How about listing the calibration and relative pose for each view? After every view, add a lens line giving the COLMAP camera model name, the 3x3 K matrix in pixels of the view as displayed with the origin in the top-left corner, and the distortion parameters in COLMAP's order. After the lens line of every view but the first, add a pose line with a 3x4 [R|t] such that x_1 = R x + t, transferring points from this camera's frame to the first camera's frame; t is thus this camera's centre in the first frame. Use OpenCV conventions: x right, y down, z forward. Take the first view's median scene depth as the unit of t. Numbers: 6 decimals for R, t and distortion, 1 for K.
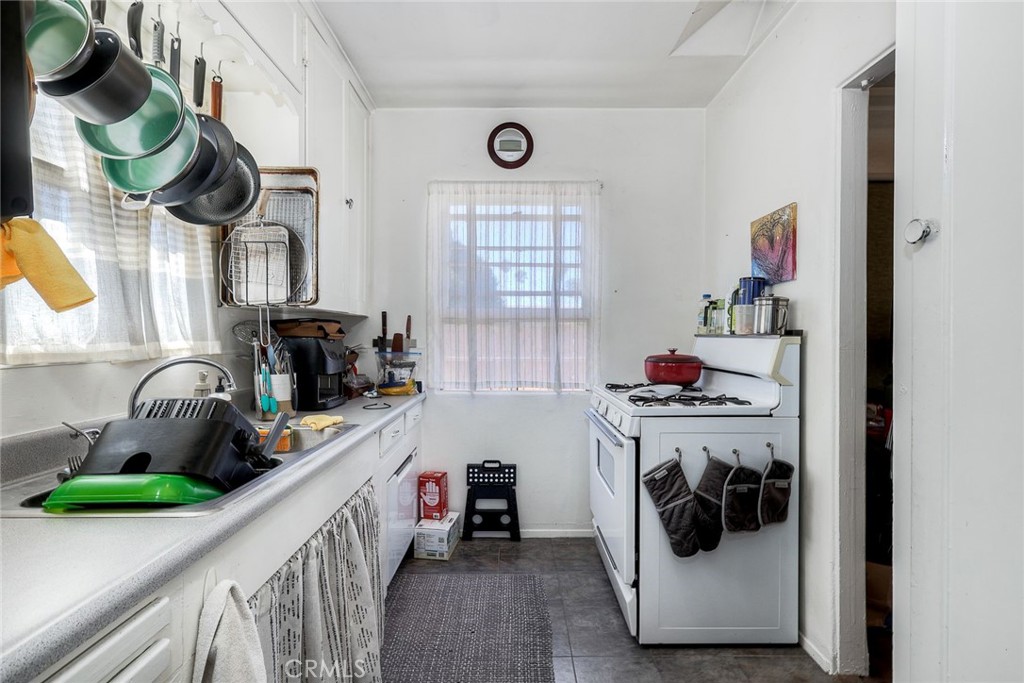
lens RADIAL K [[455.8, 0, 518.0], [0, 455.8, 336.7], [0, 0, 1]] dist [0.003166, 0.000356]
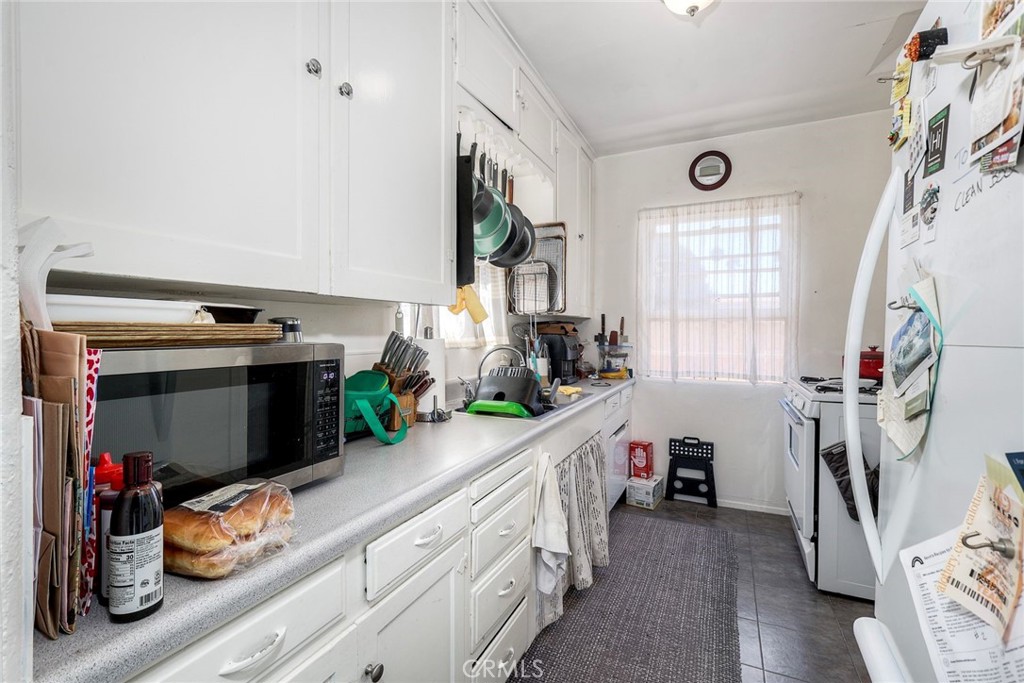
lens RADIAL K [[455.8, 0, 518.0], [0, 455.8, 336.7], [0, 0, 1]] dist [0.003166, 0.000356]
pose [[0.906114, 0.006081, -0.422989, 0.036936], [-0.001584, 0.999938, 0.010984, -0.004904], [0.423030, -0.009283, 0.906068, -0.286383]]
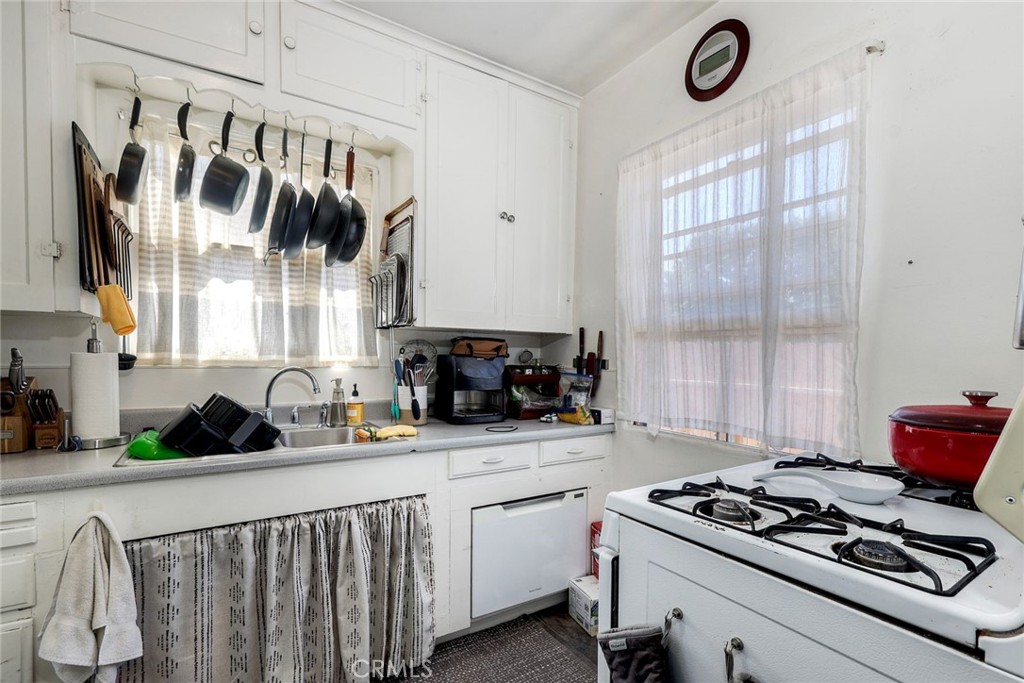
lens RADIAL K [[473.9, 0, 514.4], [0, 473.9, 368.2], [0, 0, 1]] dist [0.020192, 0.000174]
pose [[0.527346, 0.029888, -0.849125, 0.439002], [-0.015021, 0.999553, 0.025854, 0.001670], [0.849518, -0.000879, 0.527559, 0.418538]]
